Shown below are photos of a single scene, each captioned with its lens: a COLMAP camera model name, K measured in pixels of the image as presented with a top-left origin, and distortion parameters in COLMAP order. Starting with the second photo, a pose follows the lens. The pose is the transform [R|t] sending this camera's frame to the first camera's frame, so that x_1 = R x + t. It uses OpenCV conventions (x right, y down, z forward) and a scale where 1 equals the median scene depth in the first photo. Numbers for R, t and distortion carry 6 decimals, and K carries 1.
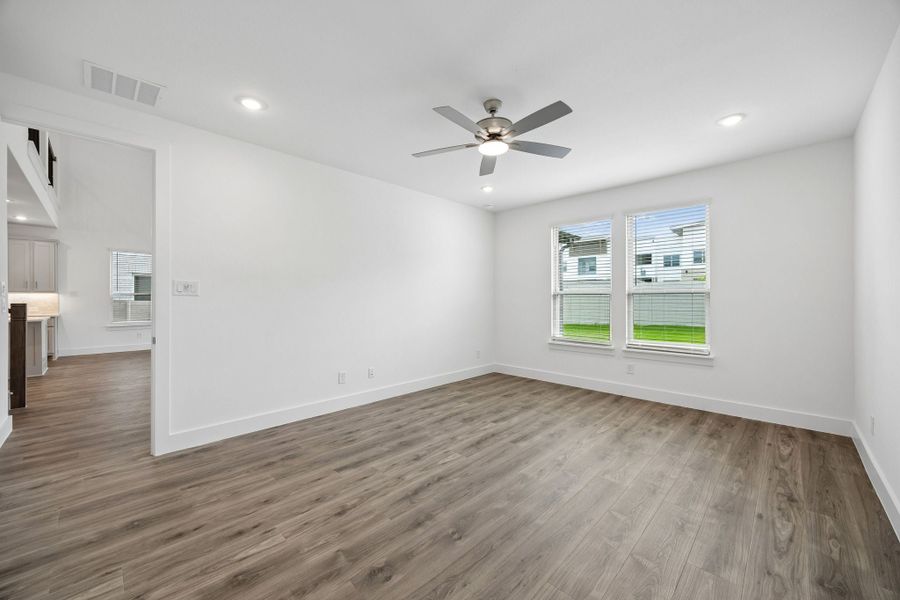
lens RADIAL K [[344.4, 0, 445.2], [0, 344.4, 296.4], [0, 0, 1]] dist [-0.000879, -0.000154]
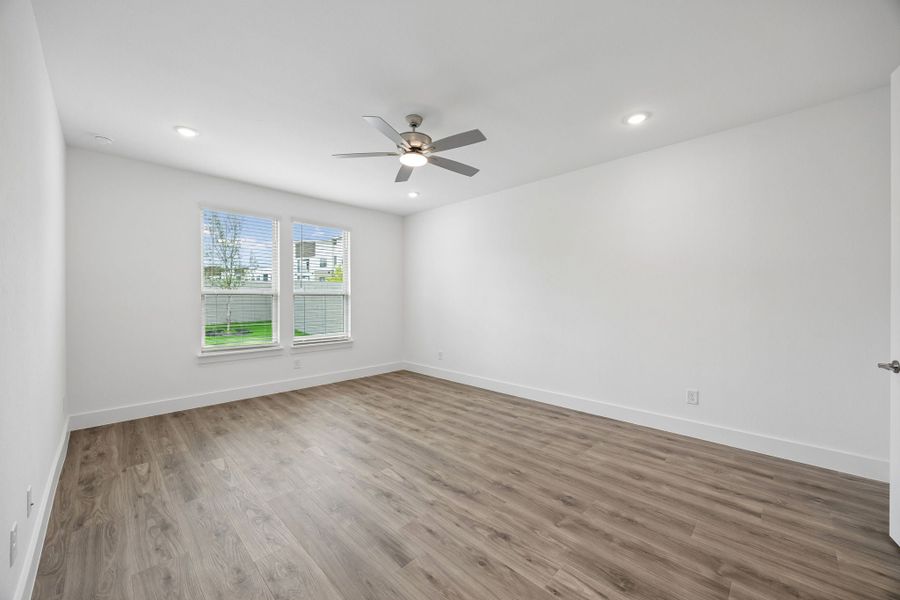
lens RADIAL K [[348.1, 0, 450.0], [0, 348.1, 300.0], [0, 0, 1]] dist [-0.002112, -0.000035]
pose [[-0.010483, -0.003161, 0.999940, -0.893260], [-0.006222, 0.999976, 0.003096, 0.007872], [-0.999926, -0.006189, -0.010502, 0.854609]]
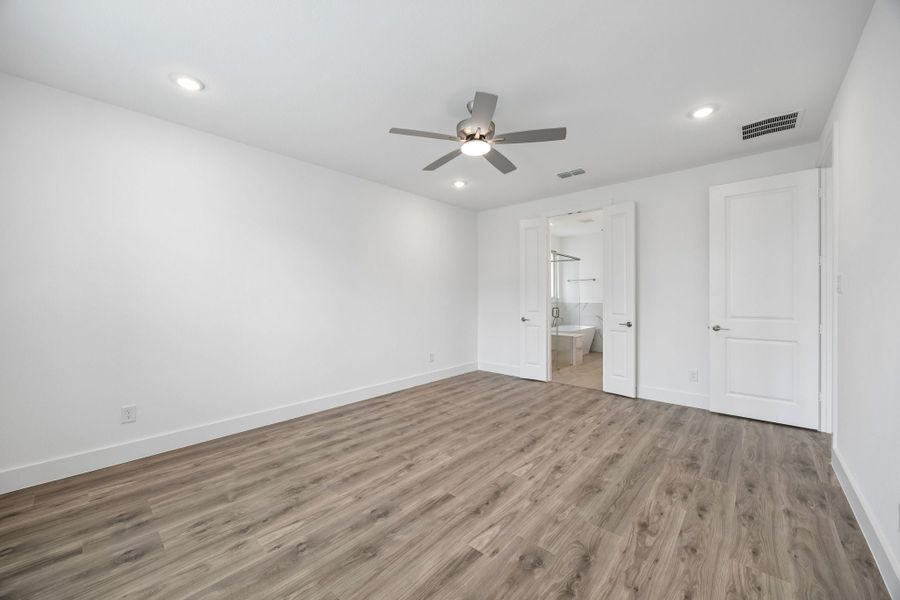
lens RADIAL K [[340.6, 0, 450.0], [0, 340.6, 300.0], [0, 0, 1]] dist [0.000484, 0.000121]
pose [[-0.998230, 0.001659, -0.059456, 0.262361], [0.001421, 0.999991, 0.004037, 0.010635], [0.059463, 0.003946, -0.998223, 1.885581]]
